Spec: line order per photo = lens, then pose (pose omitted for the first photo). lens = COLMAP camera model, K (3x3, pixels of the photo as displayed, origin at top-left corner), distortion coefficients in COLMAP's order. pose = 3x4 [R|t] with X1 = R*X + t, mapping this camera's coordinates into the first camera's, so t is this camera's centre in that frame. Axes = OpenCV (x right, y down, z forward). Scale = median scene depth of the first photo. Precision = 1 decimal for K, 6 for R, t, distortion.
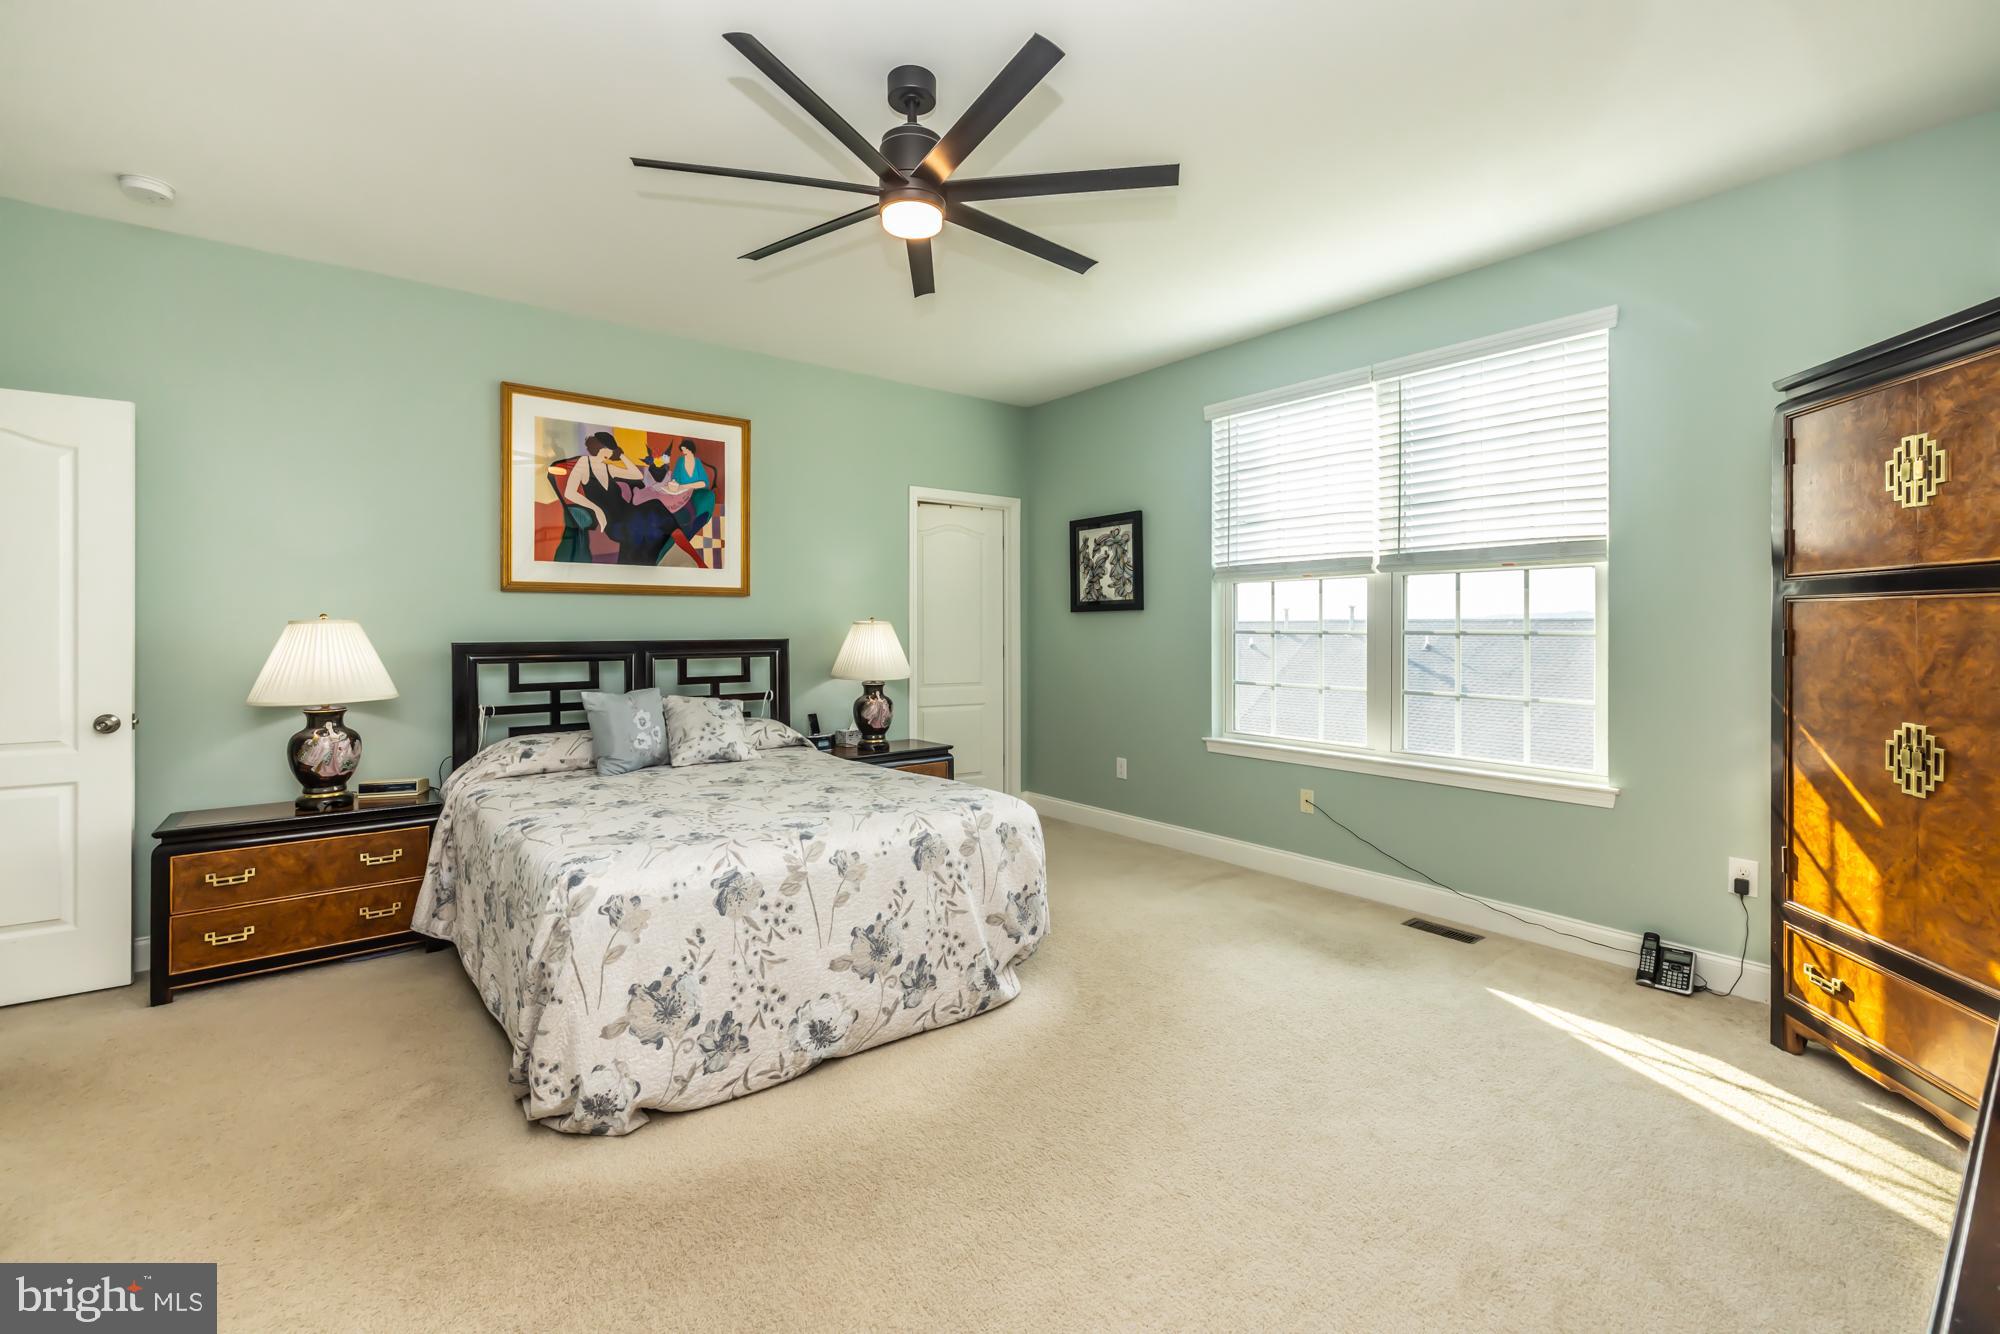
lens RADIAL K [[849.6, 0, 988.1], [0, 849.6, 633.2], [0, 0, 1]] dist [0.001896, -0.000991]
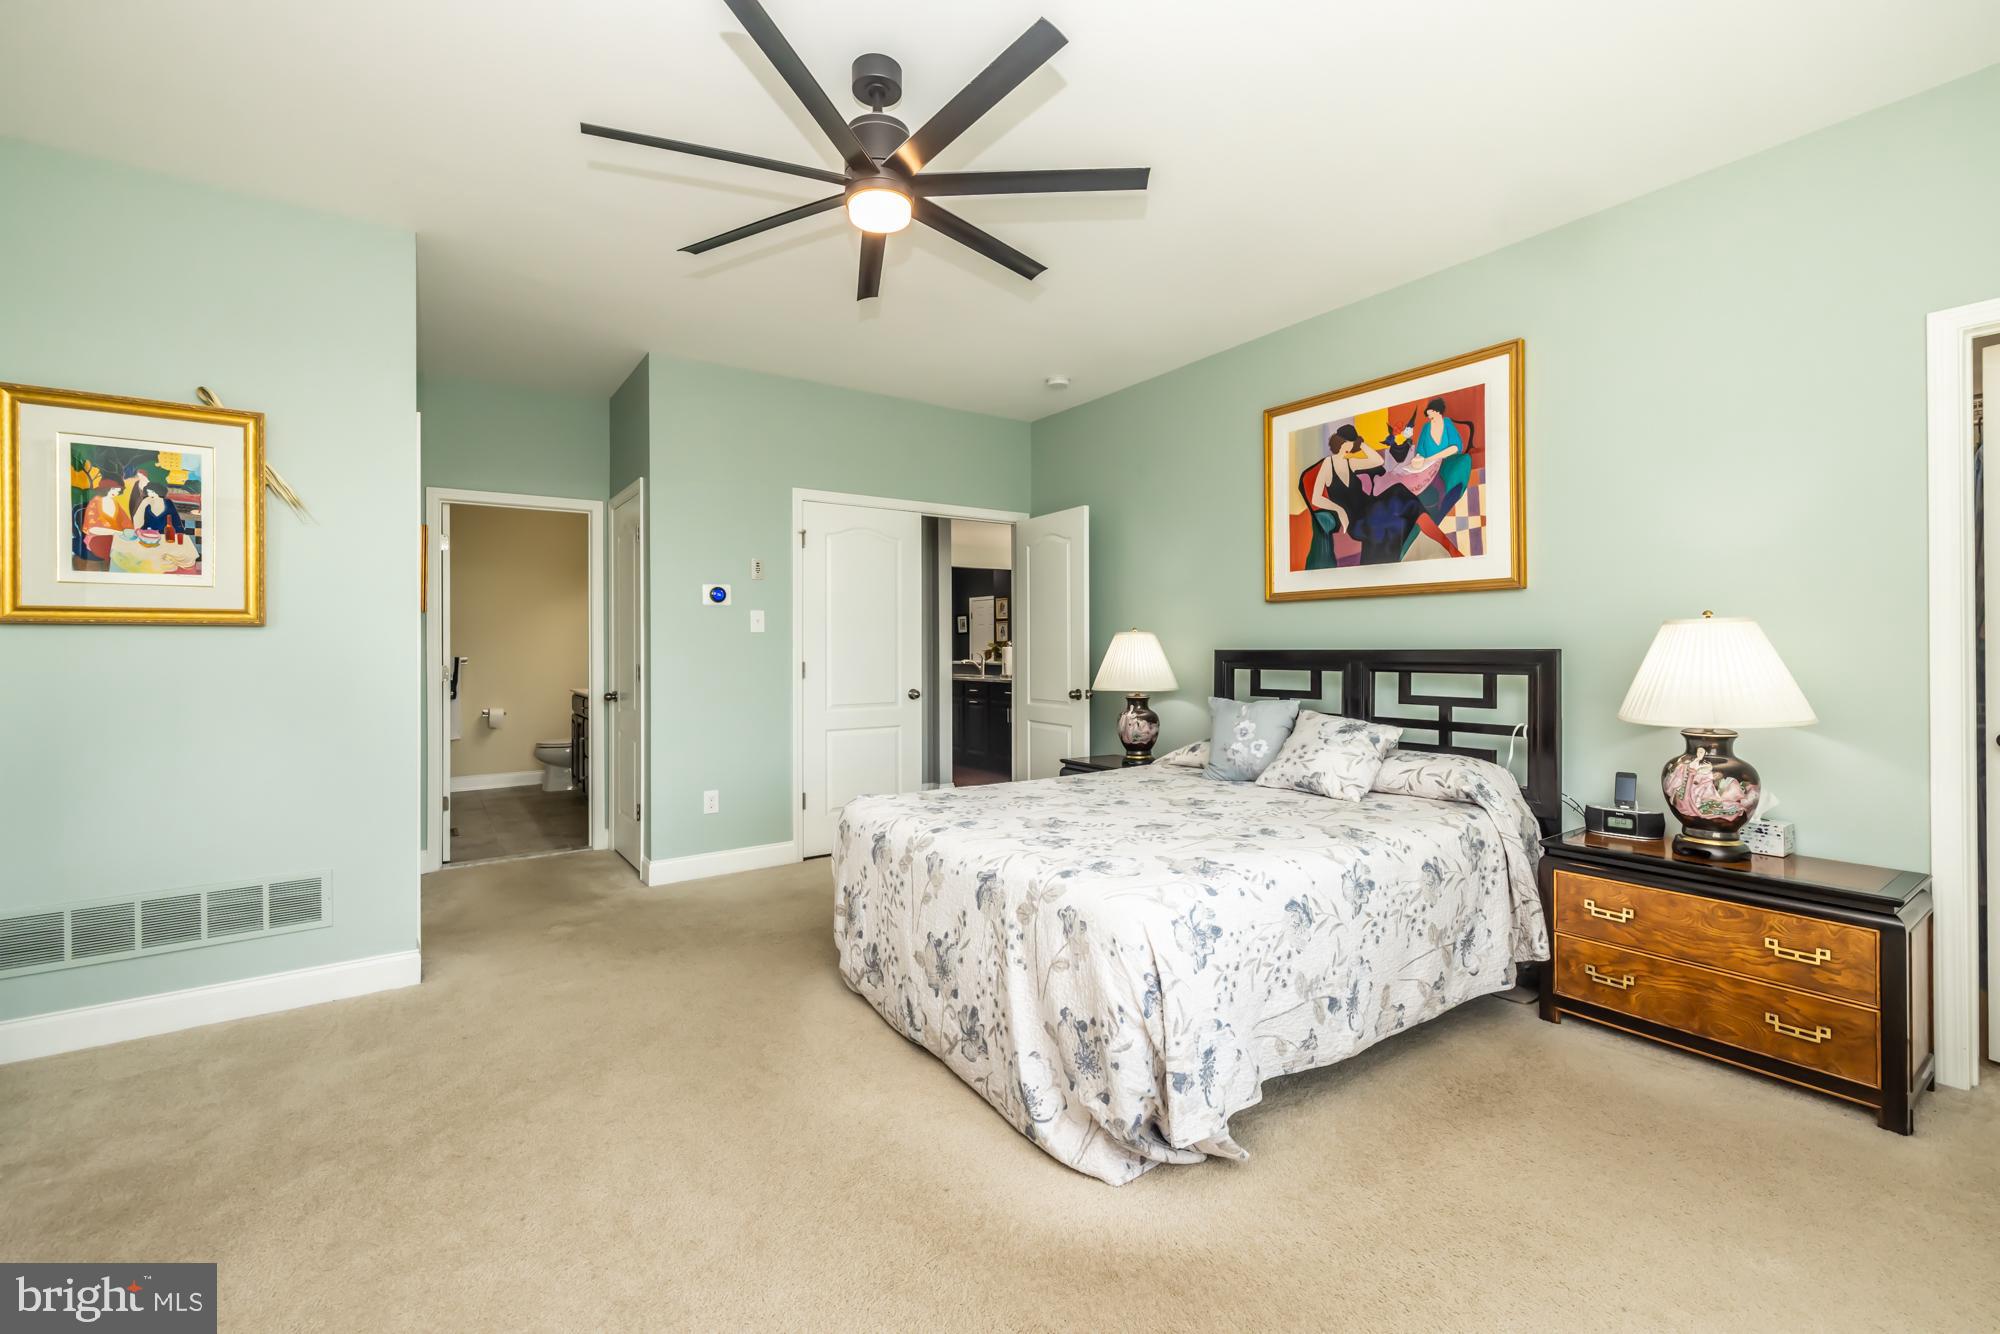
lens RADIAL K [[849.6, 0, 1003.7], [0, 849.6, 648.3], [0, 0, 1]] dist [0.001896, -0.000991]
pose [[-0.062035, 0.001486, -0.998073, 0.487103], [-0.004095, 0.999990, 0.001744, 0.006887], [0.998066, 0.004195, -0.062028, 0.671267]]
